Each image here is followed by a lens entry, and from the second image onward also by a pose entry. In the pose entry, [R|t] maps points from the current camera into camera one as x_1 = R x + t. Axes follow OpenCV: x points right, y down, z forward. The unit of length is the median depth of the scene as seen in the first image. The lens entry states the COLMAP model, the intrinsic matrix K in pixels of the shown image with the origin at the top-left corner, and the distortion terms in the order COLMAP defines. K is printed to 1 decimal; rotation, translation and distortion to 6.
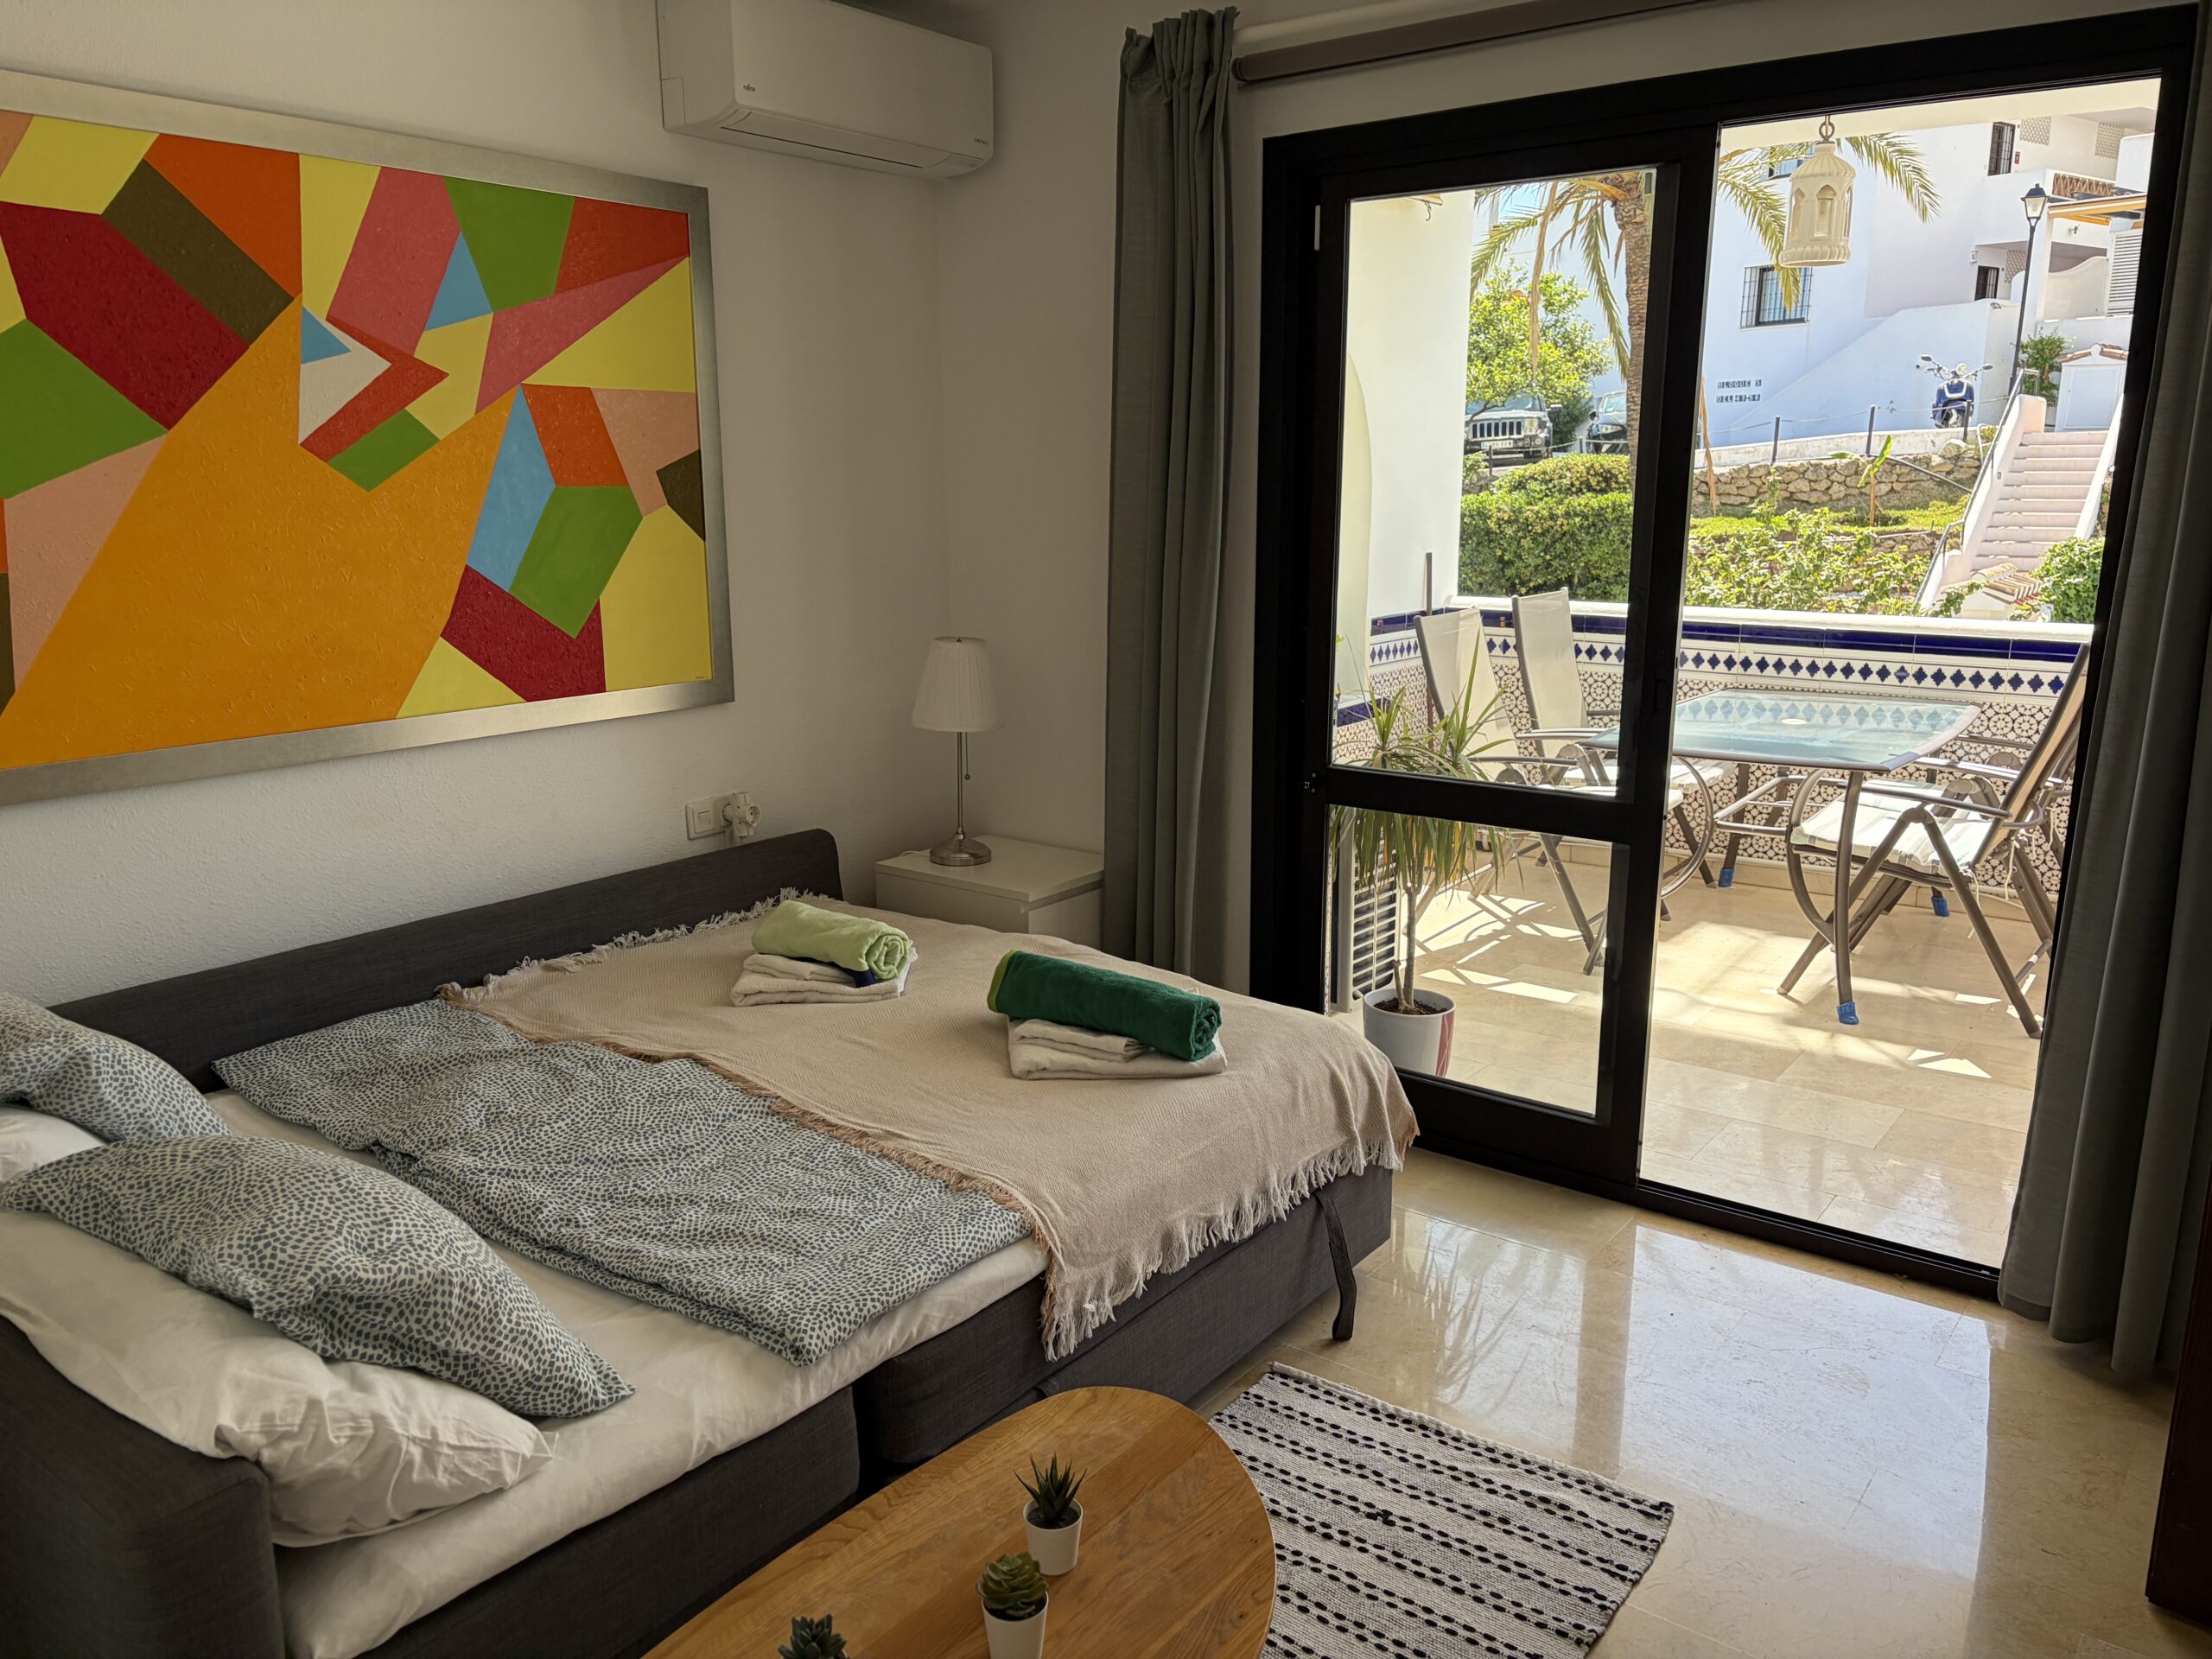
lens RADIAL K [[1665.3, 0, 1109.0], [0, 1665.3, 837.8], [0, 0, 1]] dist [0.040199, -0.043937]
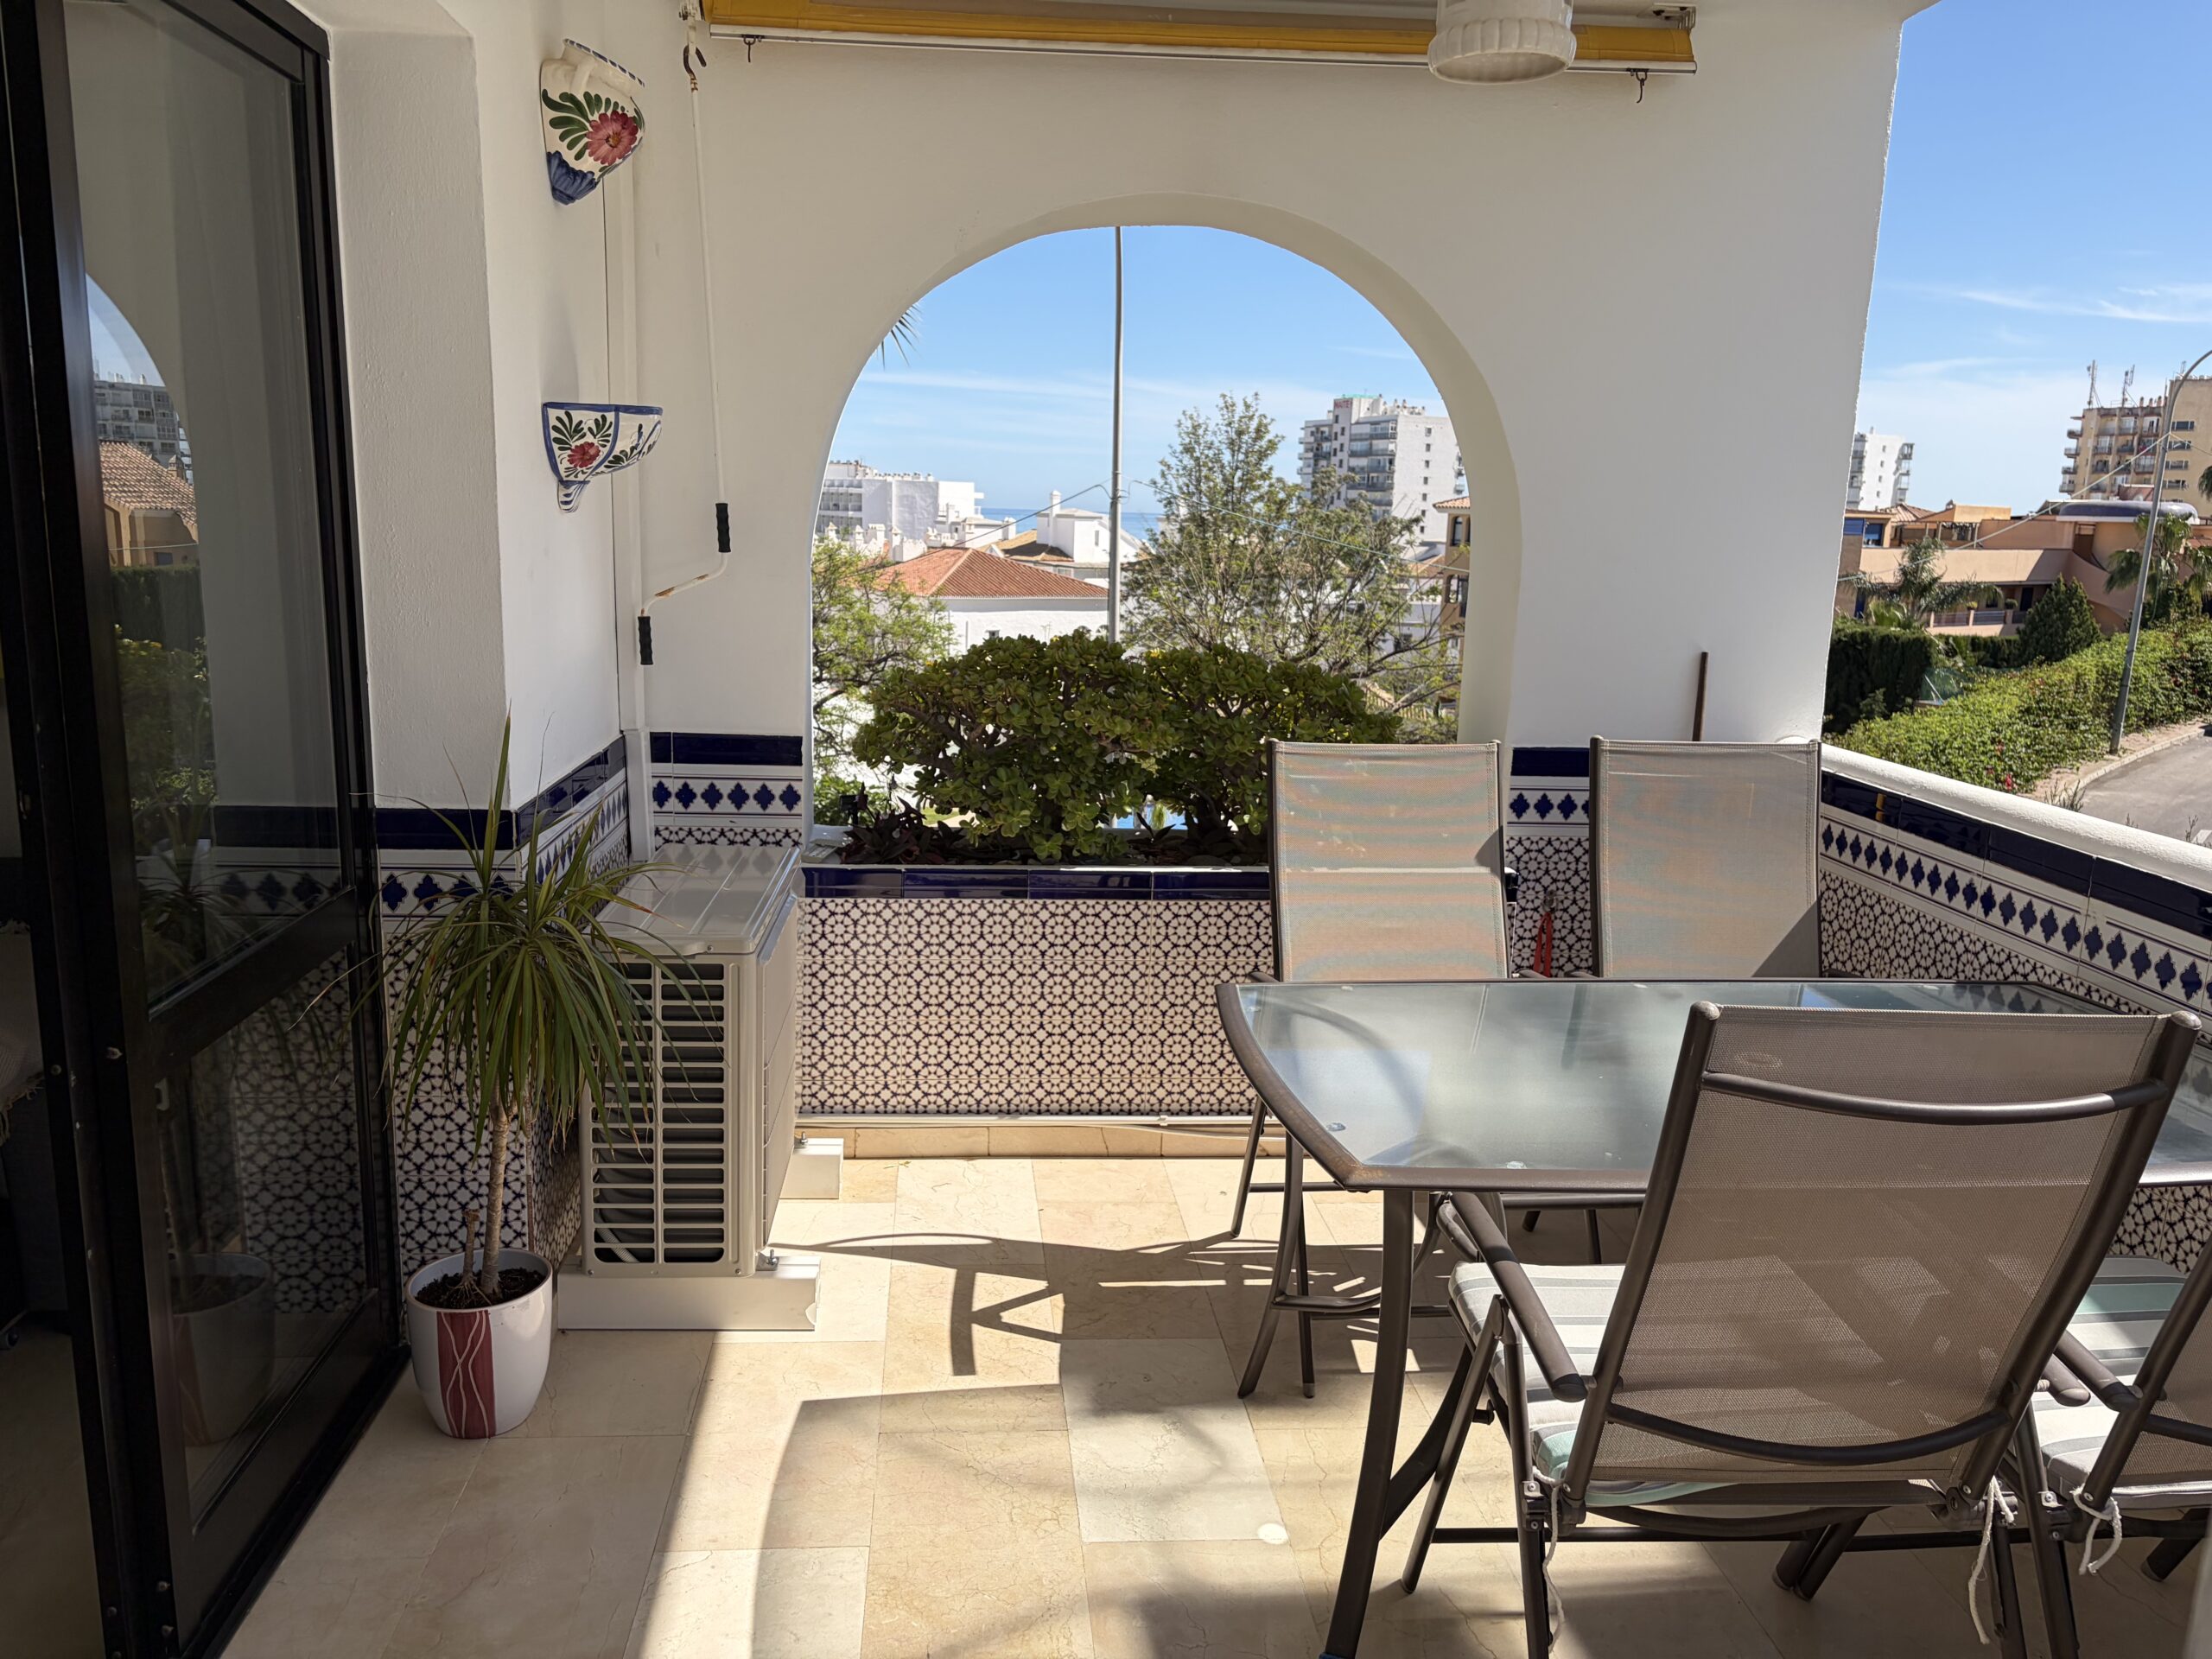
lens RADIAL K [[1665.3, 0, 1096.4], [0, 1665.3, 833.2], [0, 0, 1]] dist [0.040199, -0.043937]
pose [[0.665371, 0.164451, -0.728174, 0.849739], [-0.191298, 0.980424, 0.046619, -0.163224], [0.721586, 0.108279, 0.683805, 0.744605]]
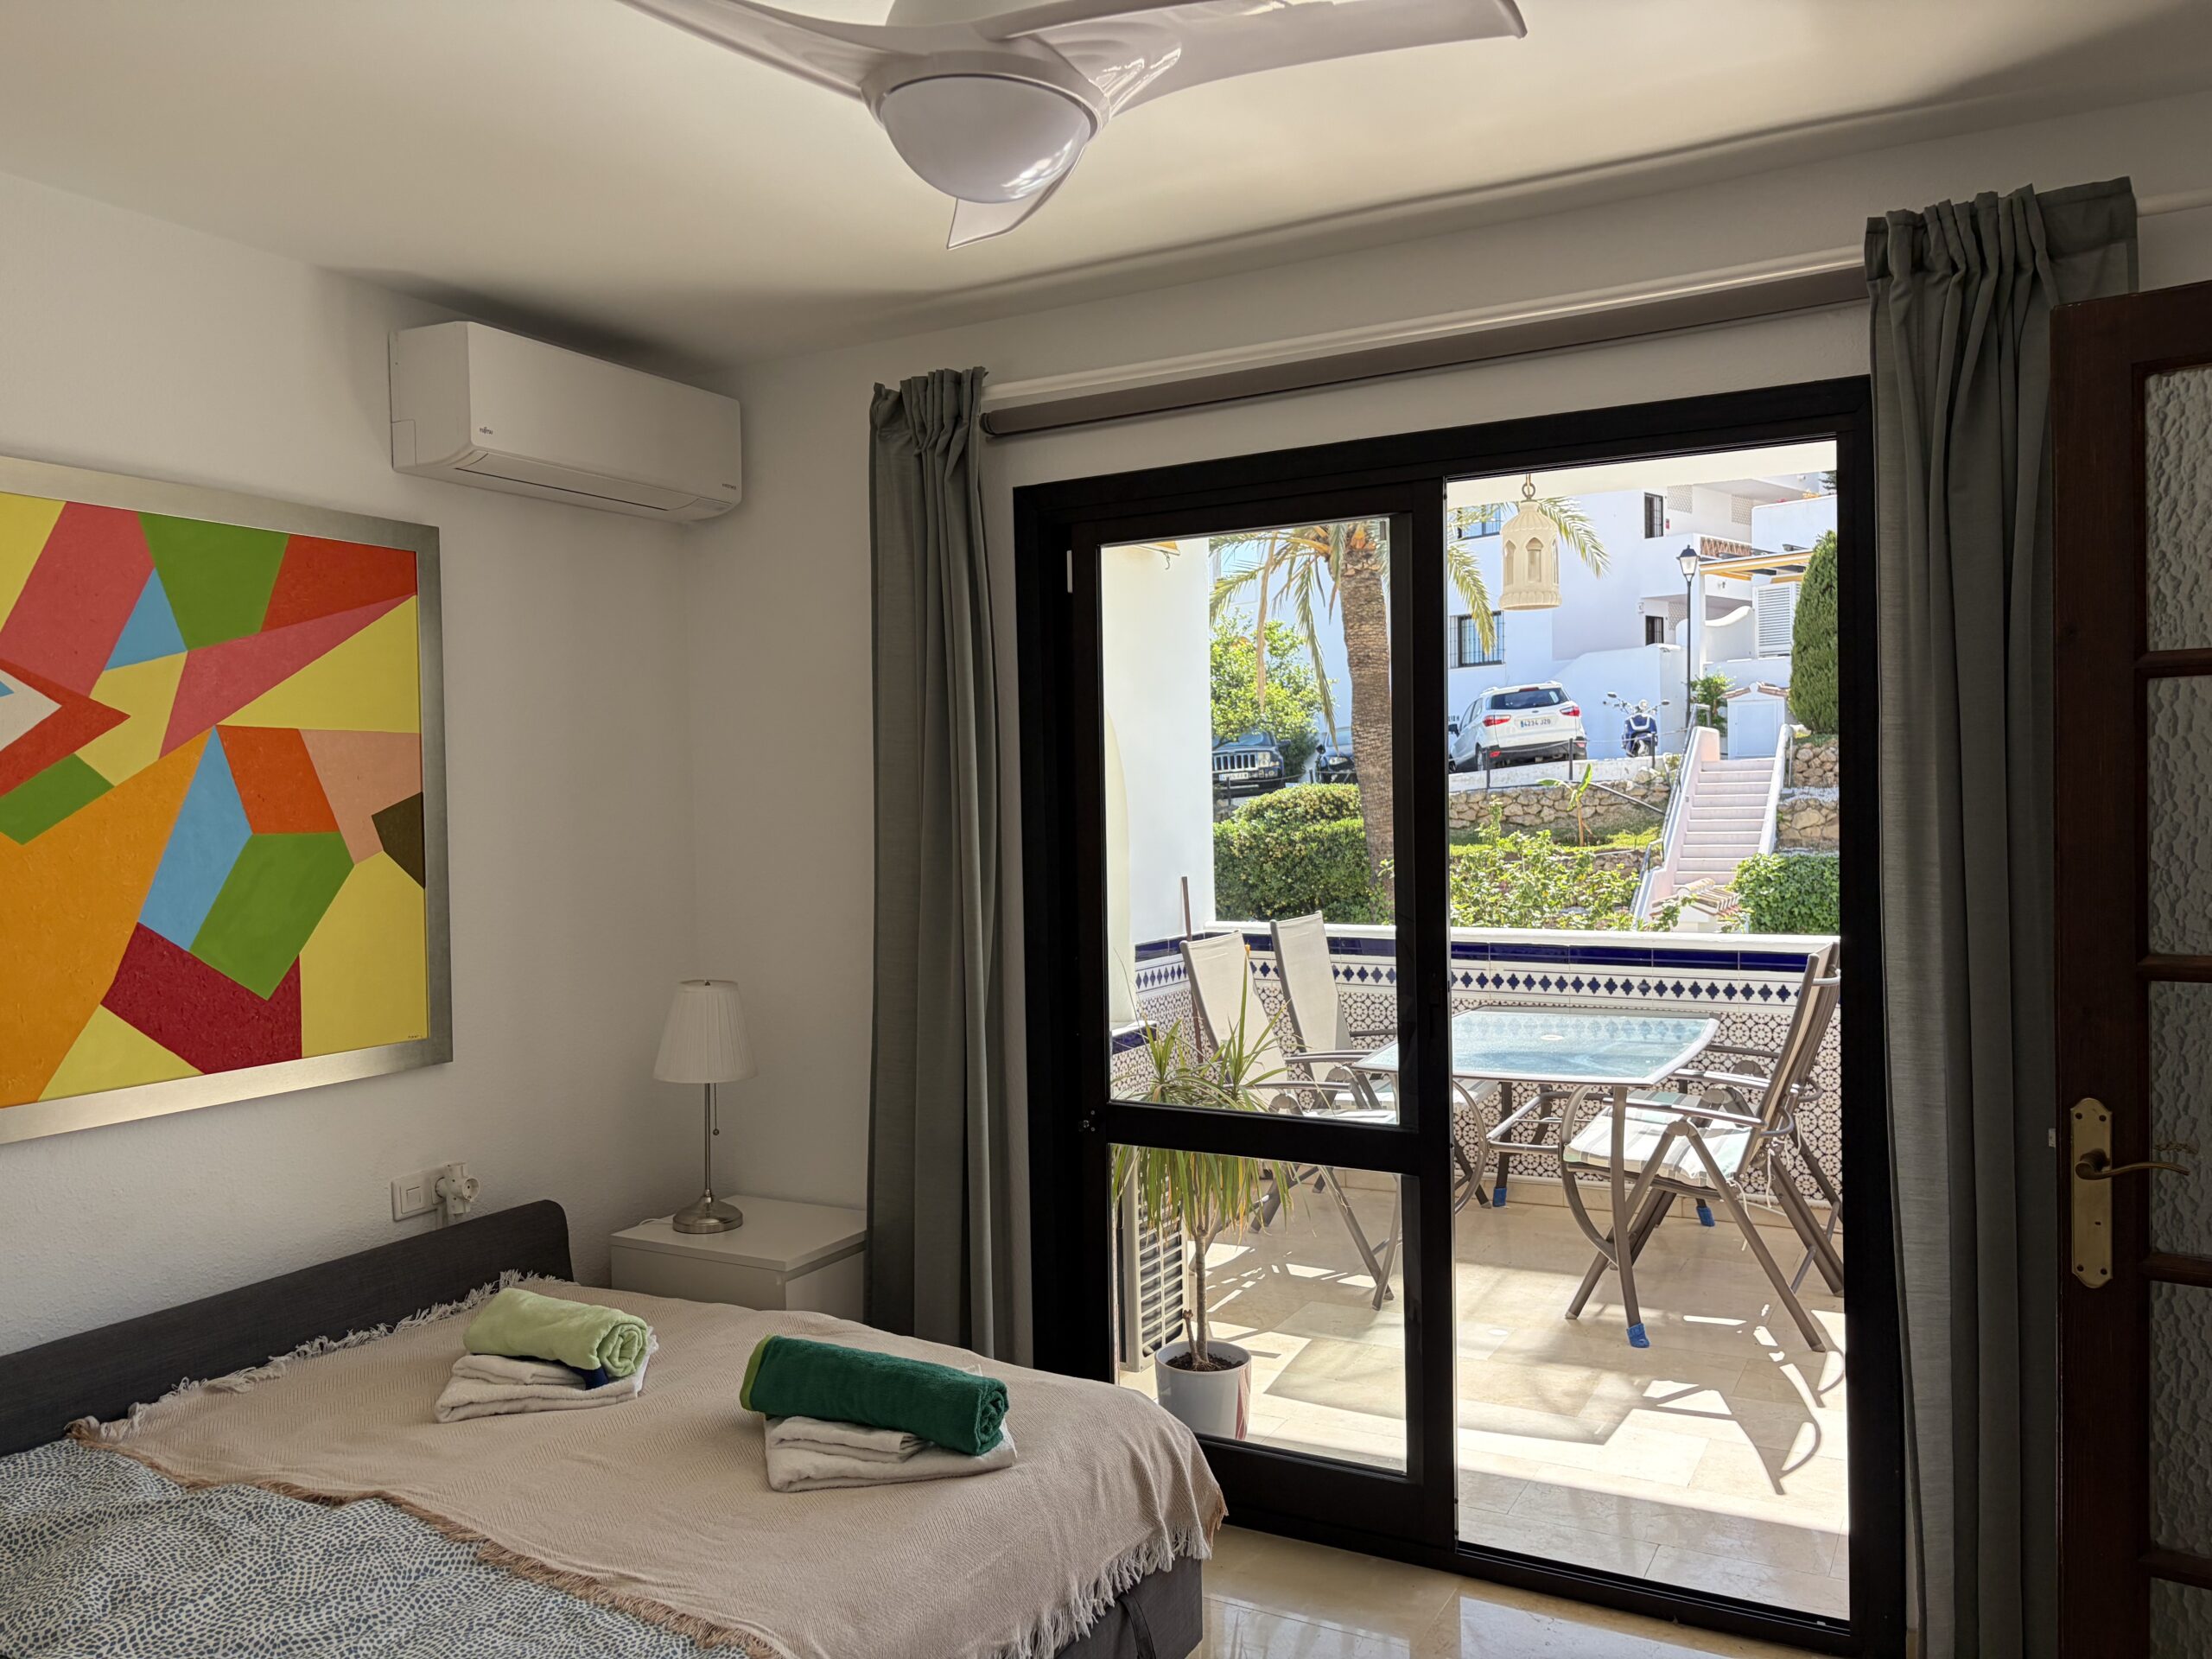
lens RADIAL K [[1665.3, 0, 1108.3], [0, 1665.3, 836.6], [0, 0, 1]] dist [0.040199, -0.043937]
pose [[0.988847, -0.019439, 0.147662, -0.004593], [0.047942, 0.980222, -0.192007, -0.010091], [-0.141009, 0.196944, 0.970221, 0.044995]]
